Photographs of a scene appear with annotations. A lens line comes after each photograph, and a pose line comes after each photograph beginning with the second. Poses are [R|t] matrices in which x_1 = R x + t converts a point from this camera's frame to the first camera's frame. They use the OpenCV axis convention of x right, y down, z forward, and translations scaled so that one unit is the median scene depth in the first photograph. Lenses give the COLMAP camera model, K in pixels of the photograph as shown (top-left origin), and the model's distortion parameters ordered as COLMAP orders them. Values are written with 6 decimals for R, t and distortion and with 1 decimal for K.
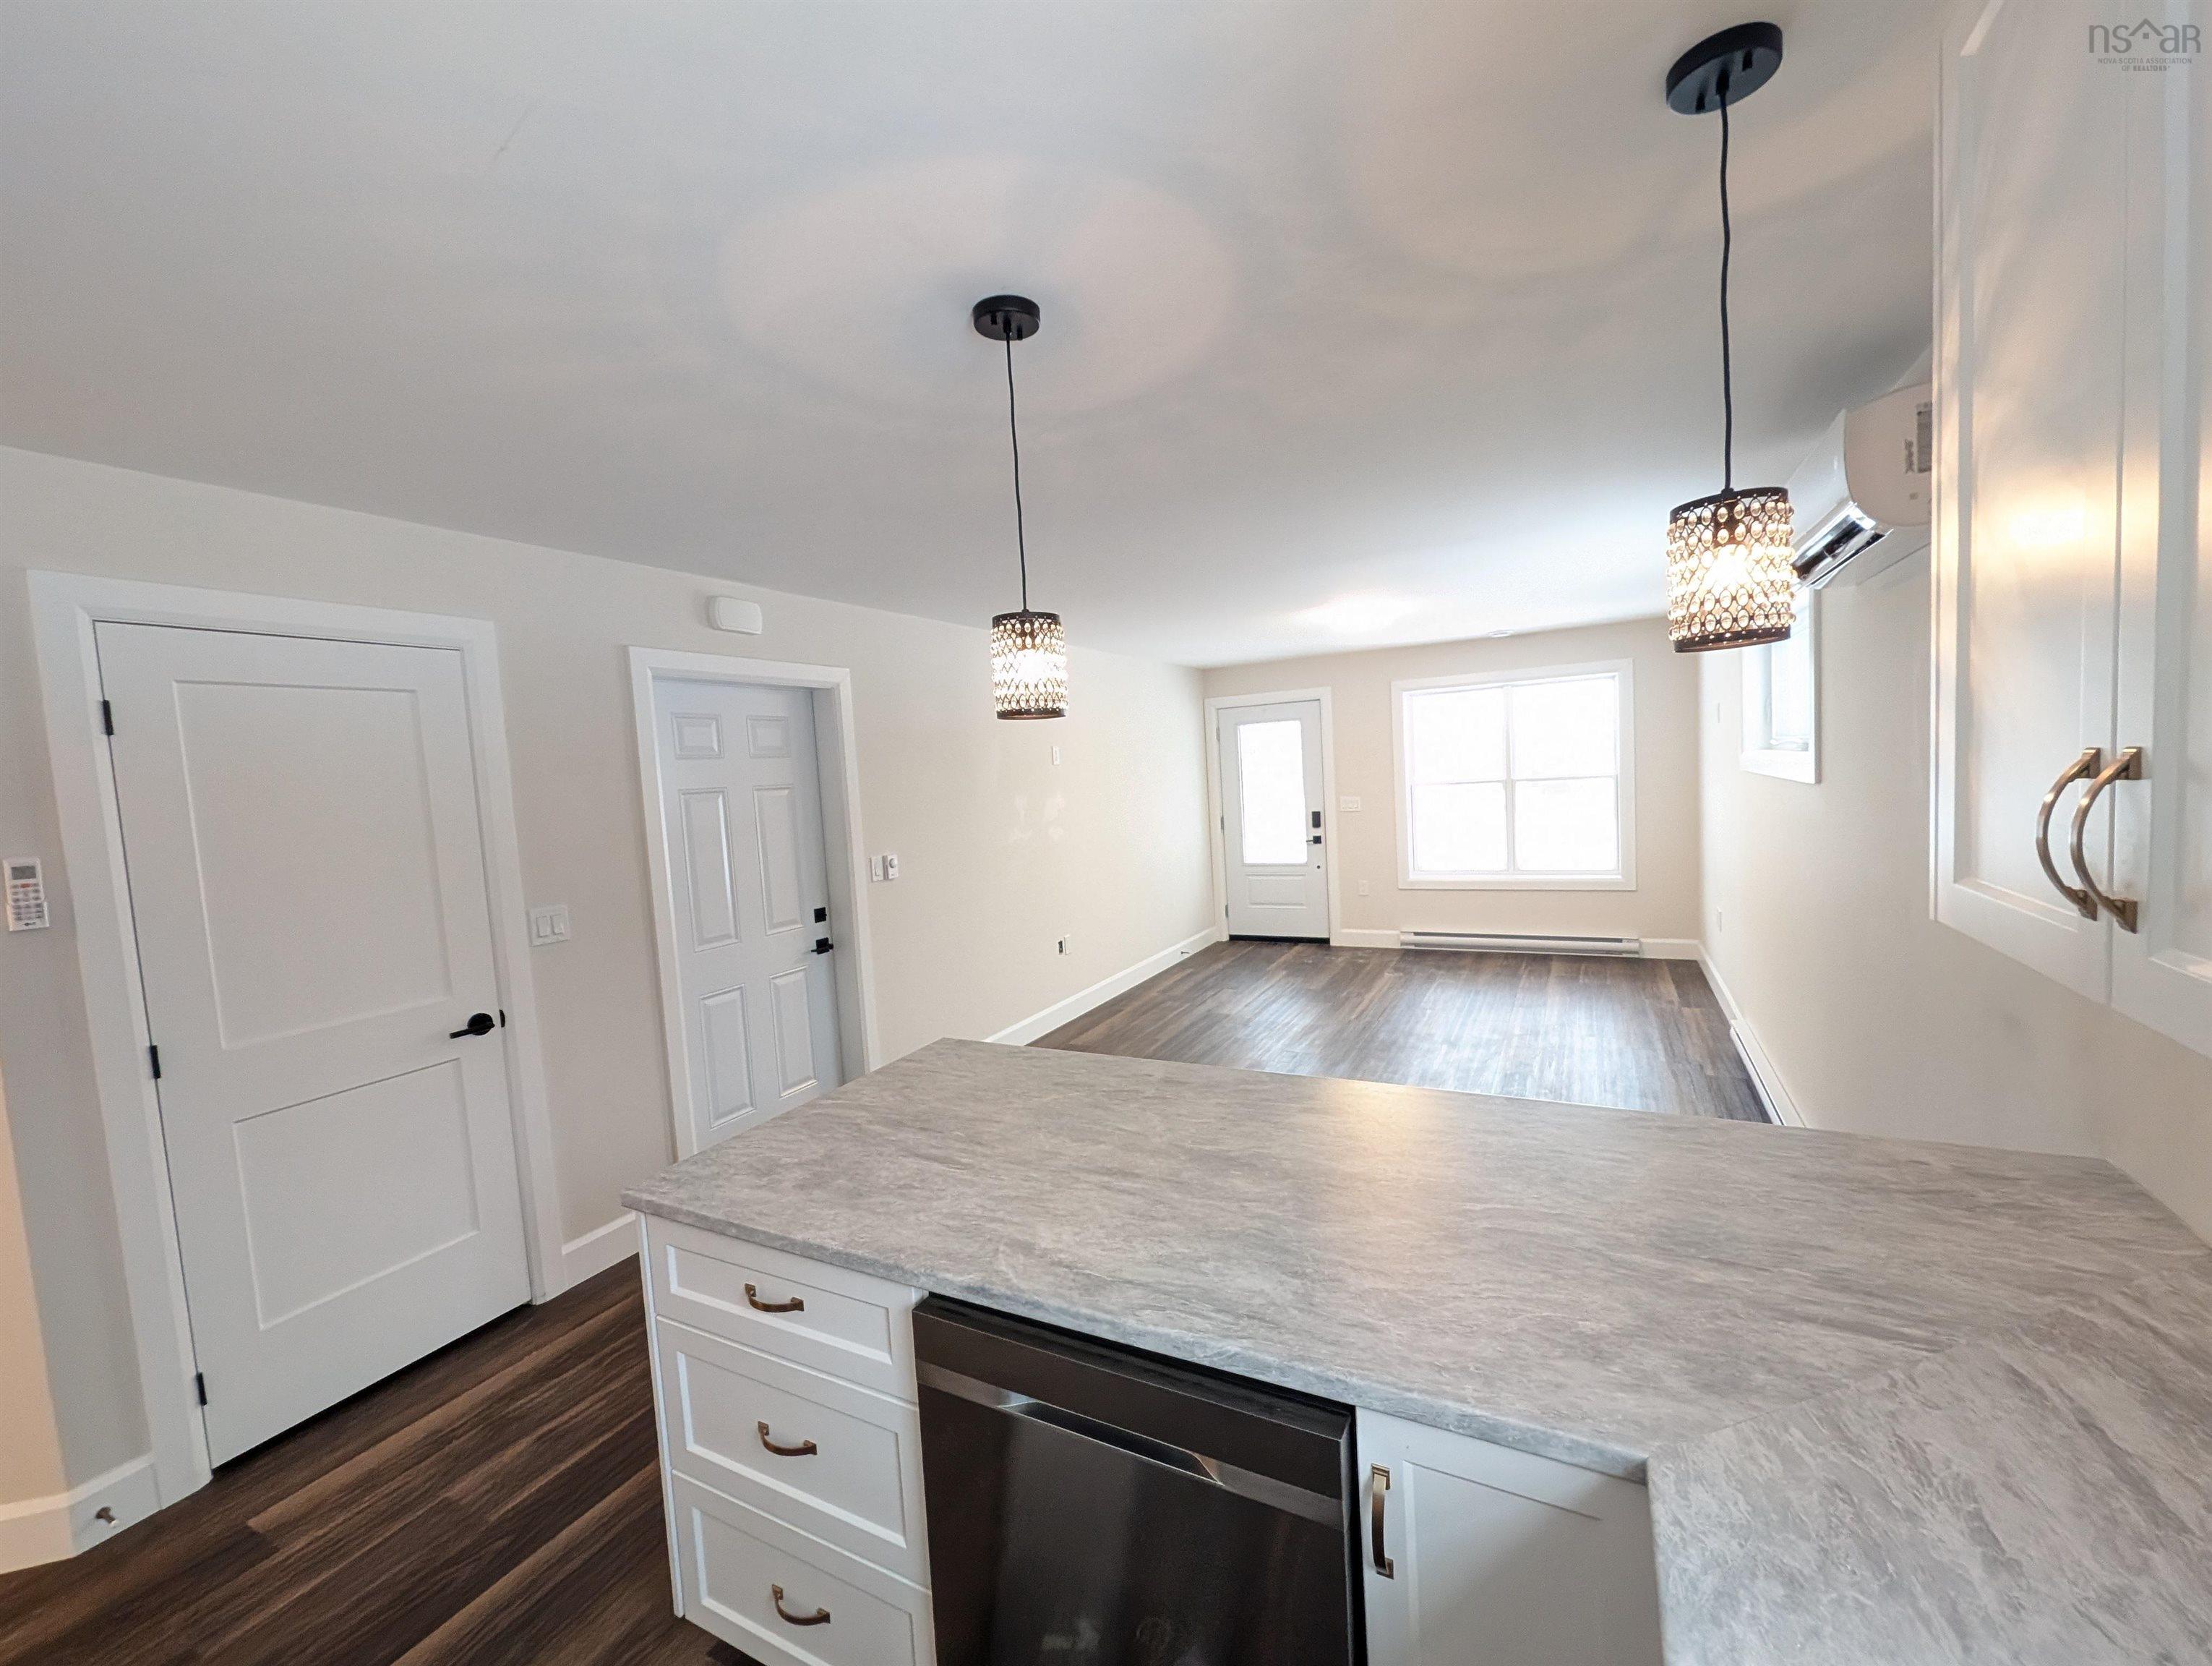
lens RADIAL K [[907.0, 0, 1106.2], [0, 907.0, 840.7], [0, 0, 1]] dist [-0.002005, -0.000461]
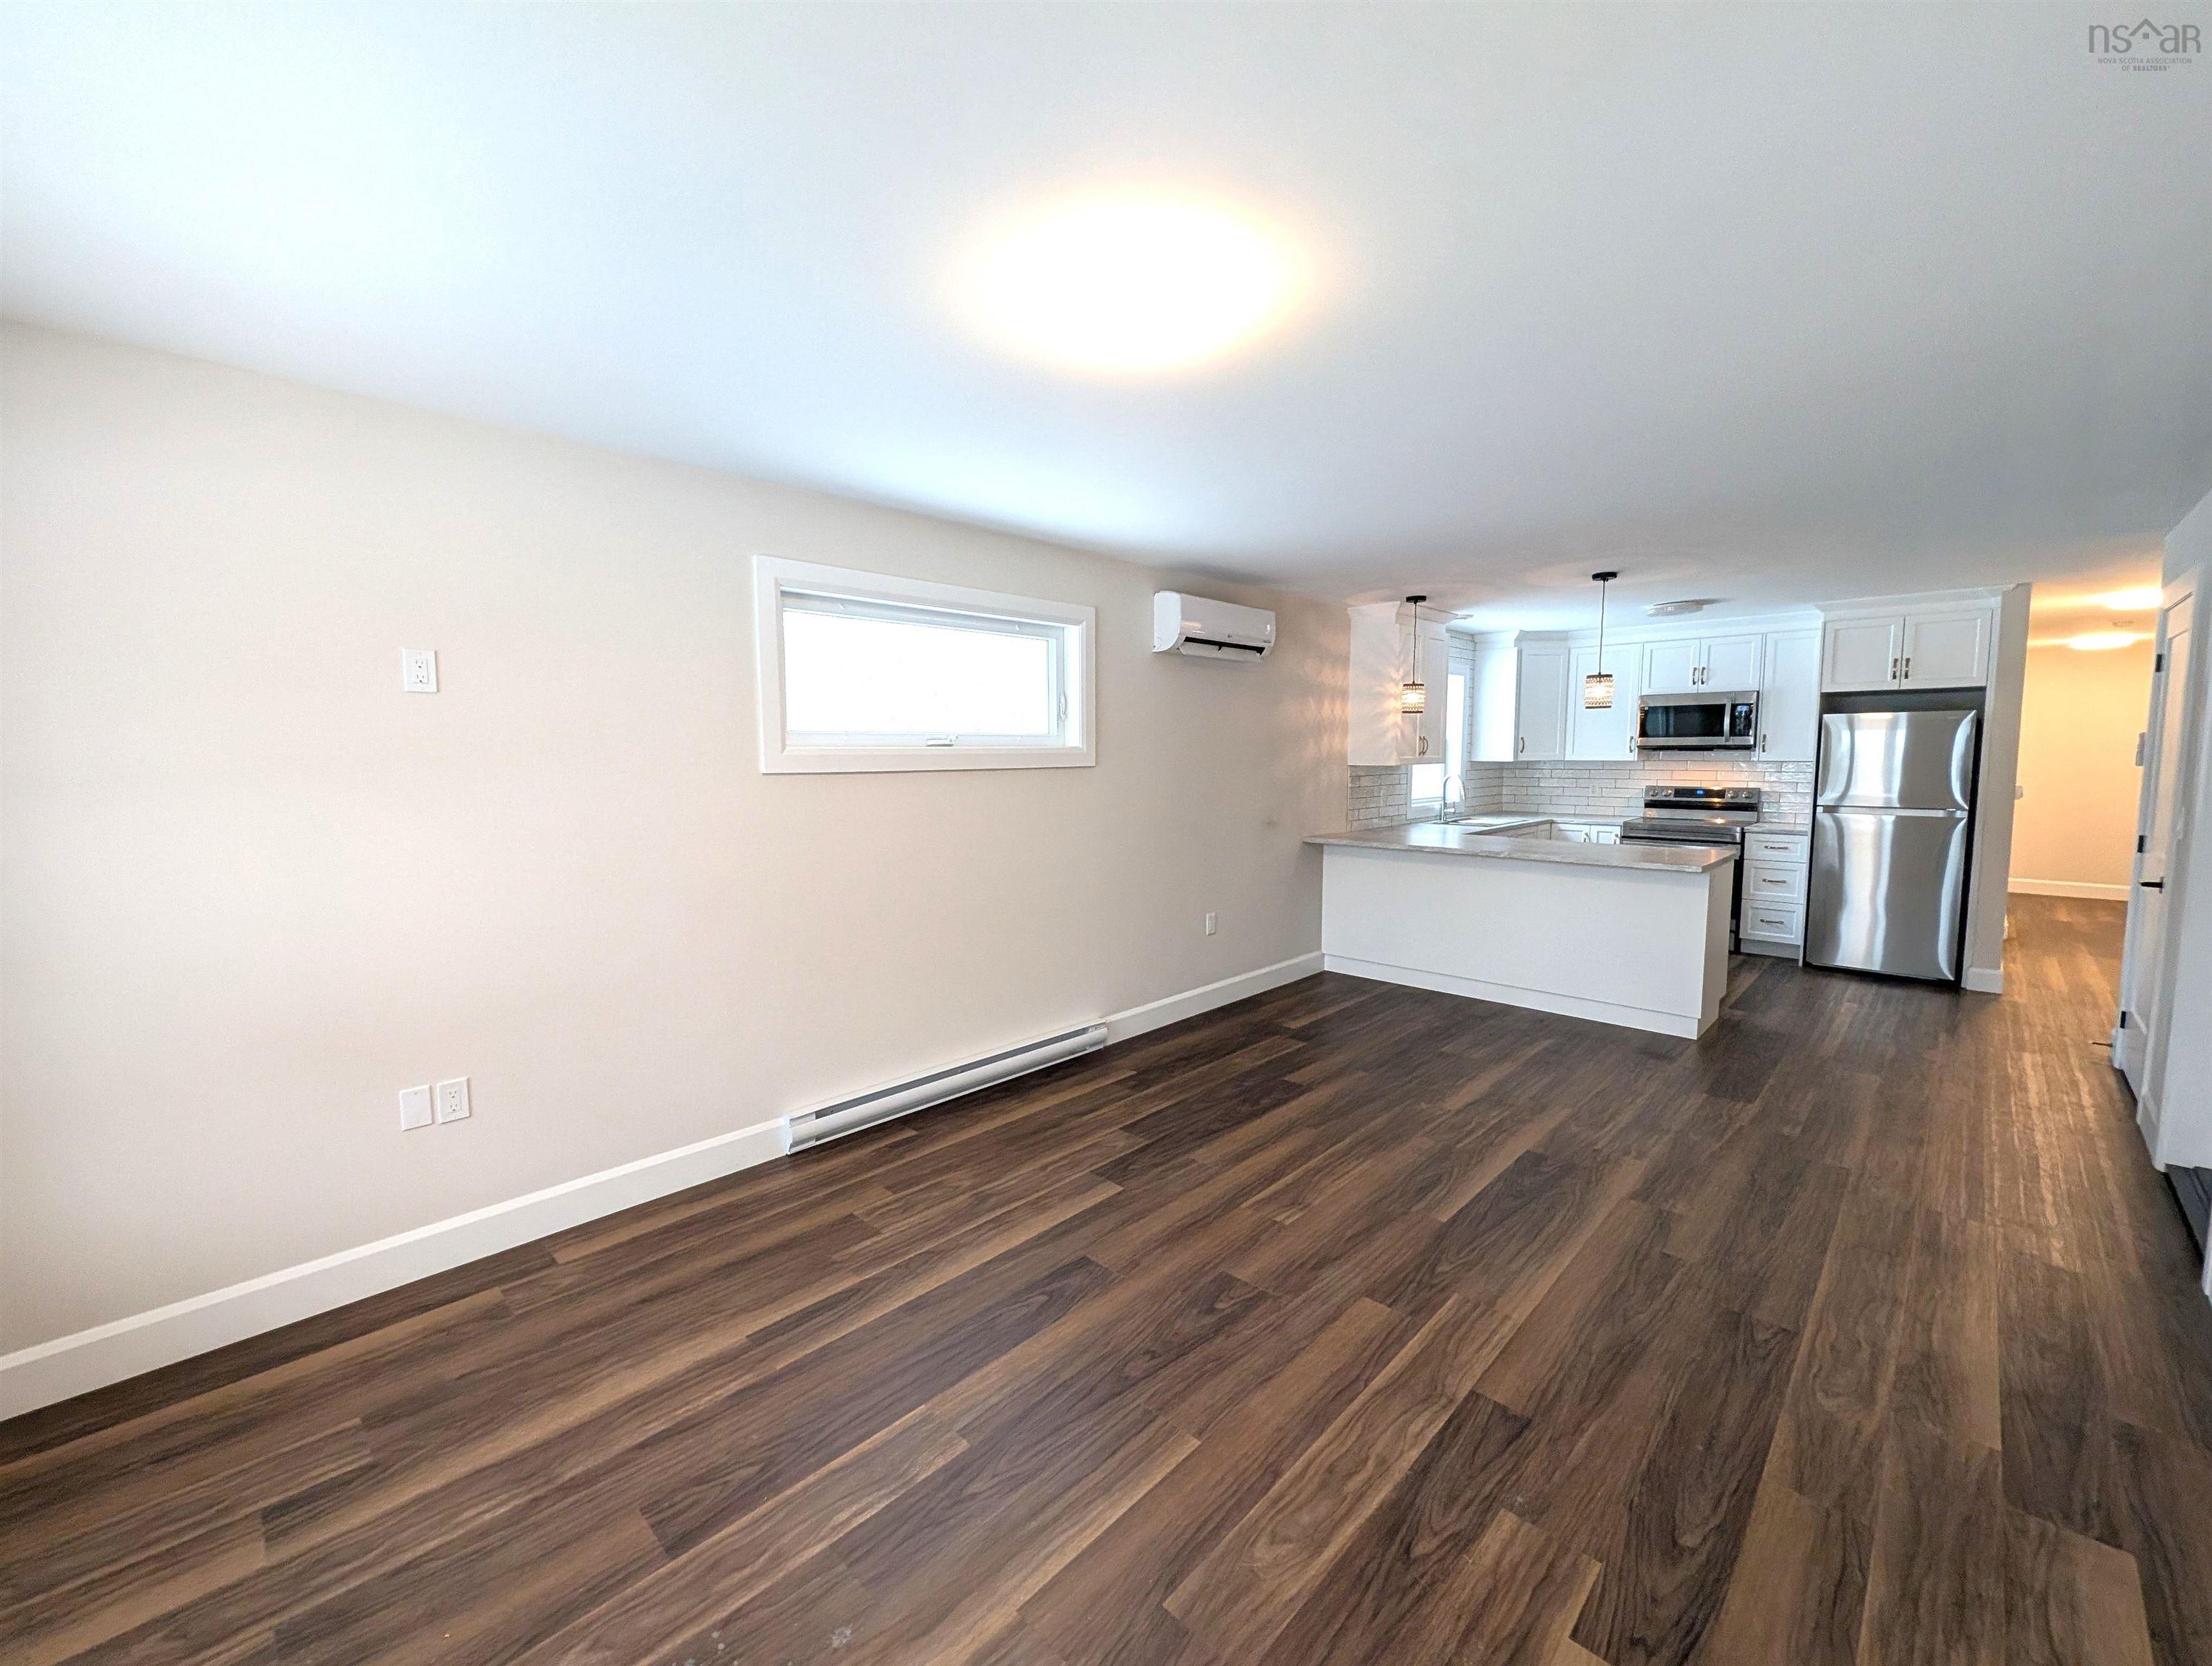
lens RADIAL K [[912.7, 0, 1106.0], [0, 912.7, 833.0], [0, 0, 1]] dist [0.000812, -0.000538]
pose [[-0.960082, 0.038499, 0.277055, 0.506112], [0.082313, 0.985511, 0.148298, -0.238008], [-0.267332, 0.165183, -0.949341, 3.344316]]
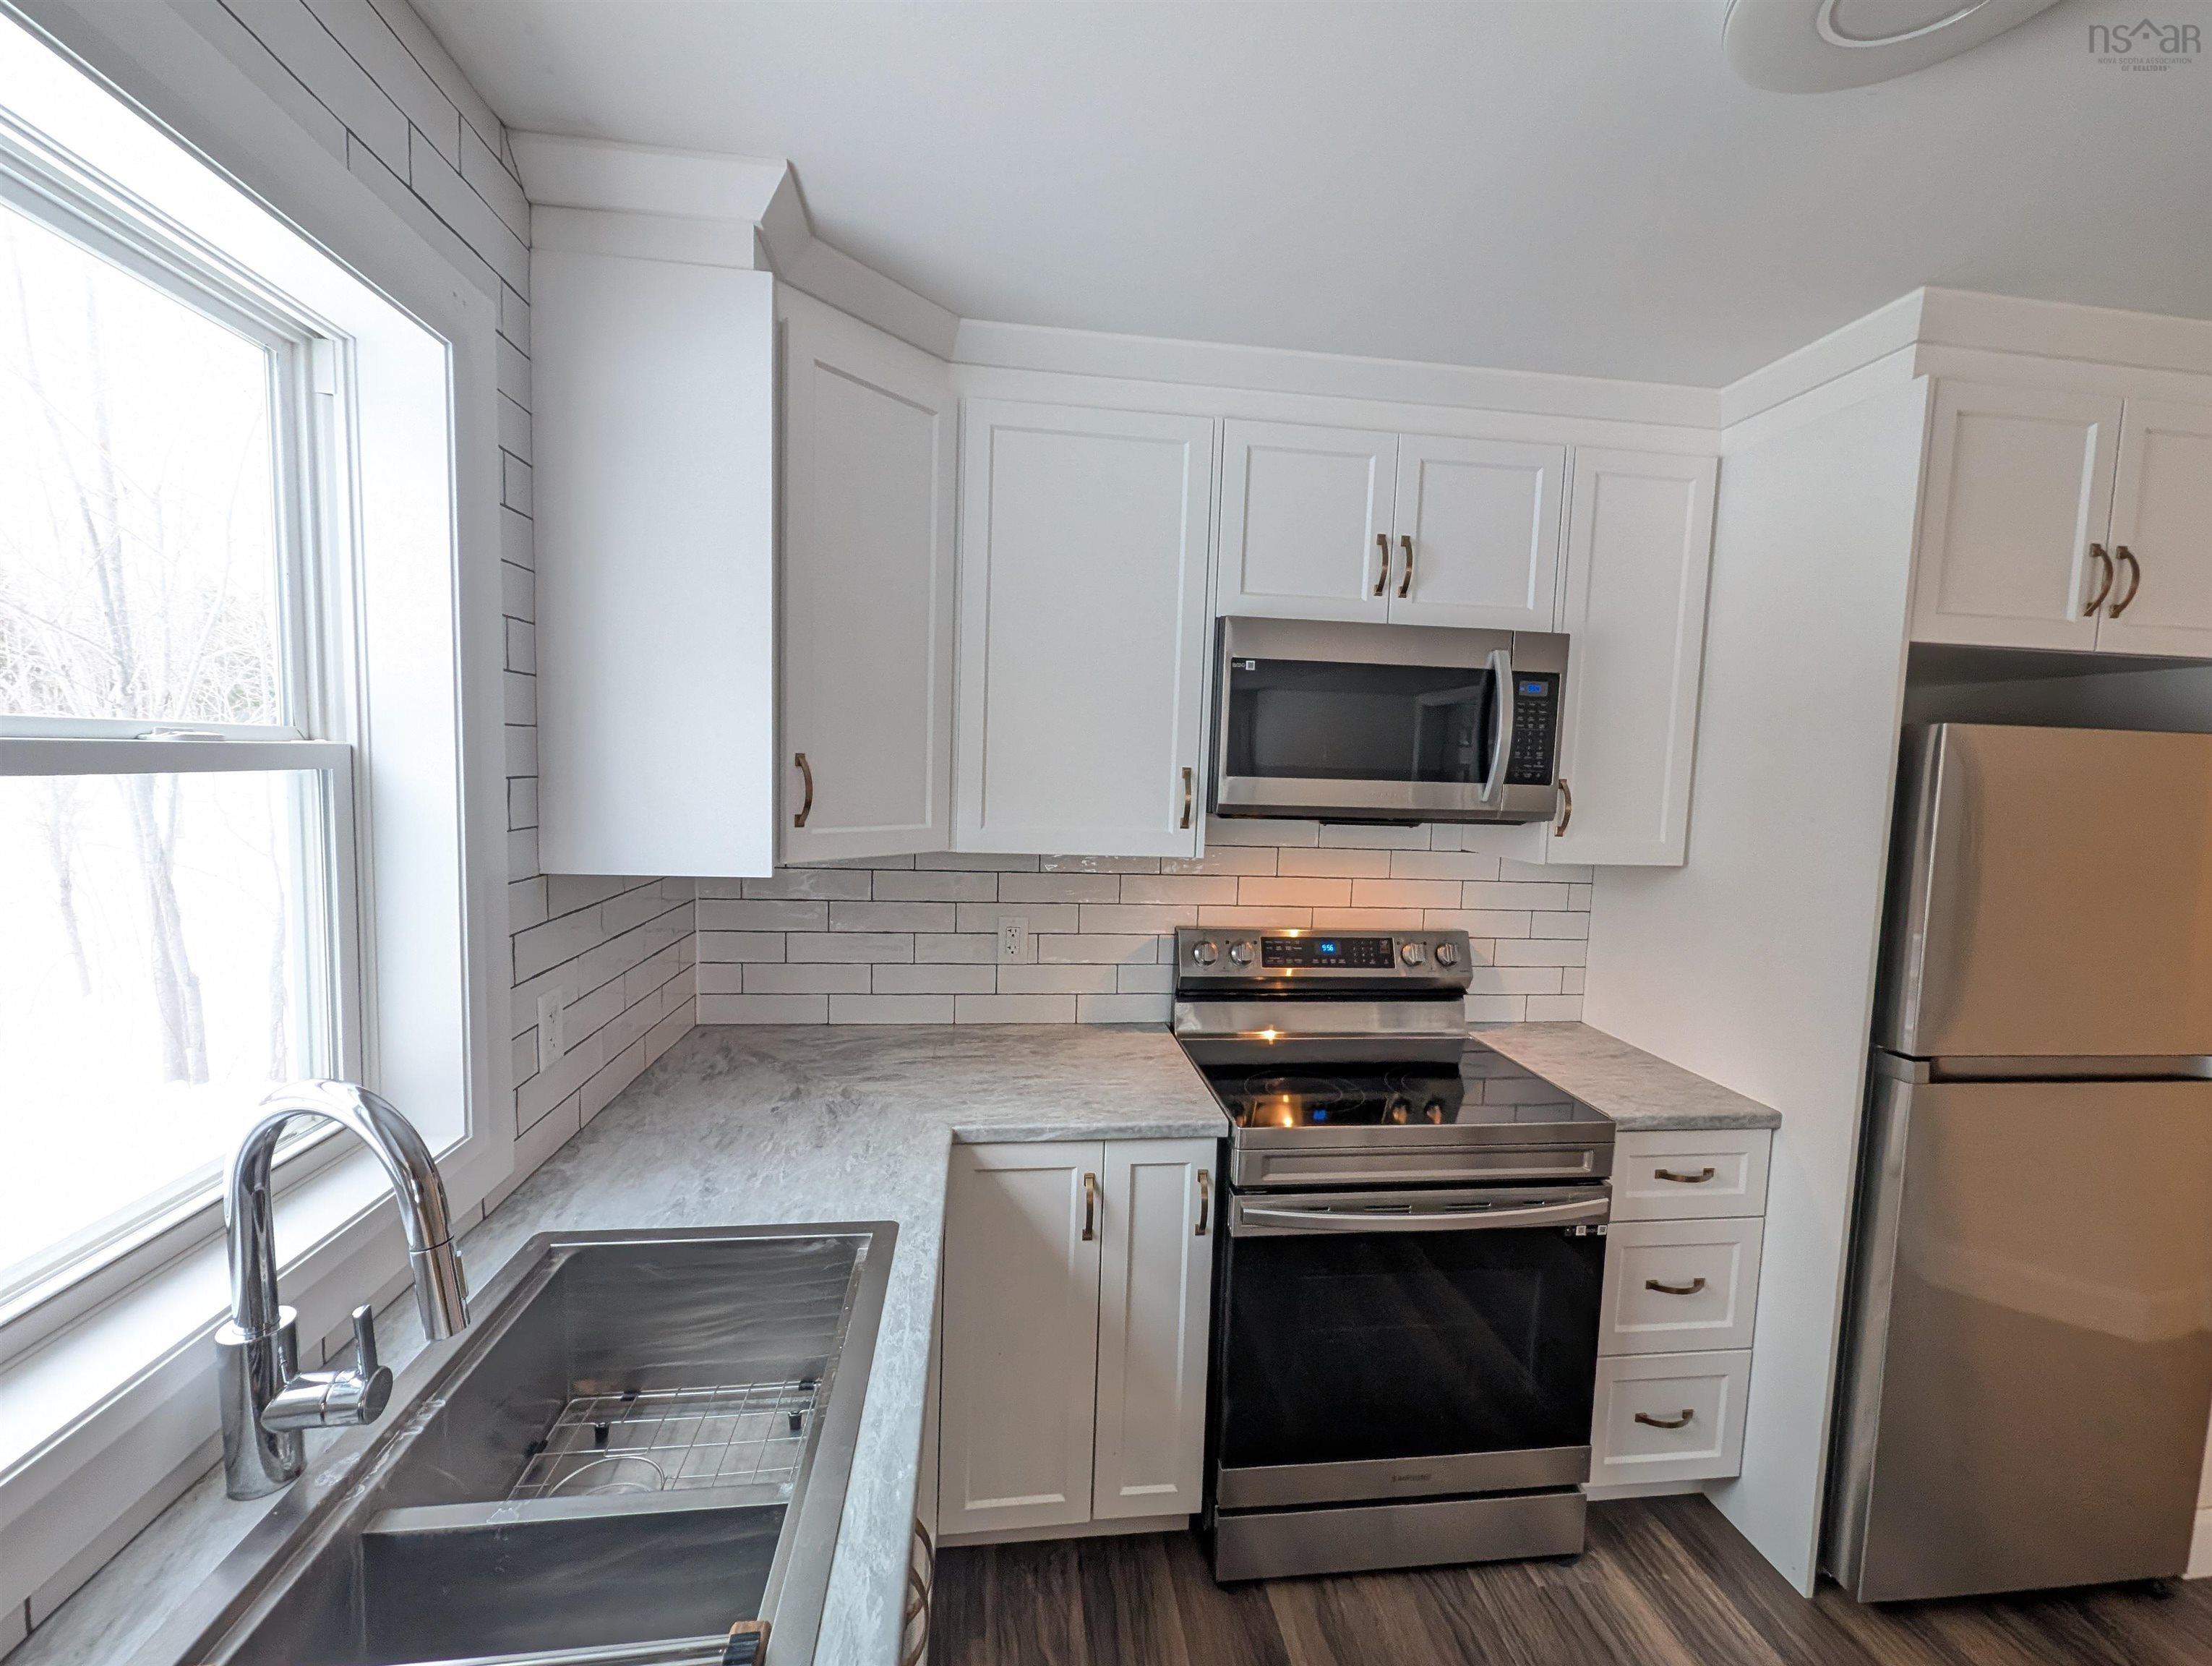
lens RADIAL K [[907.0, 0, 1106.2], [0, 907.0, 840.7], [0, 0, 1]] dist [-0.002005, -0.000461]
pose [[-0.812809, 0.079312, -0.577105, 0.157498], [-0.034642, 0.982354, 0.183796, -0.023337], [0.581499, 0.169383, -0.795719, 0.297866]]
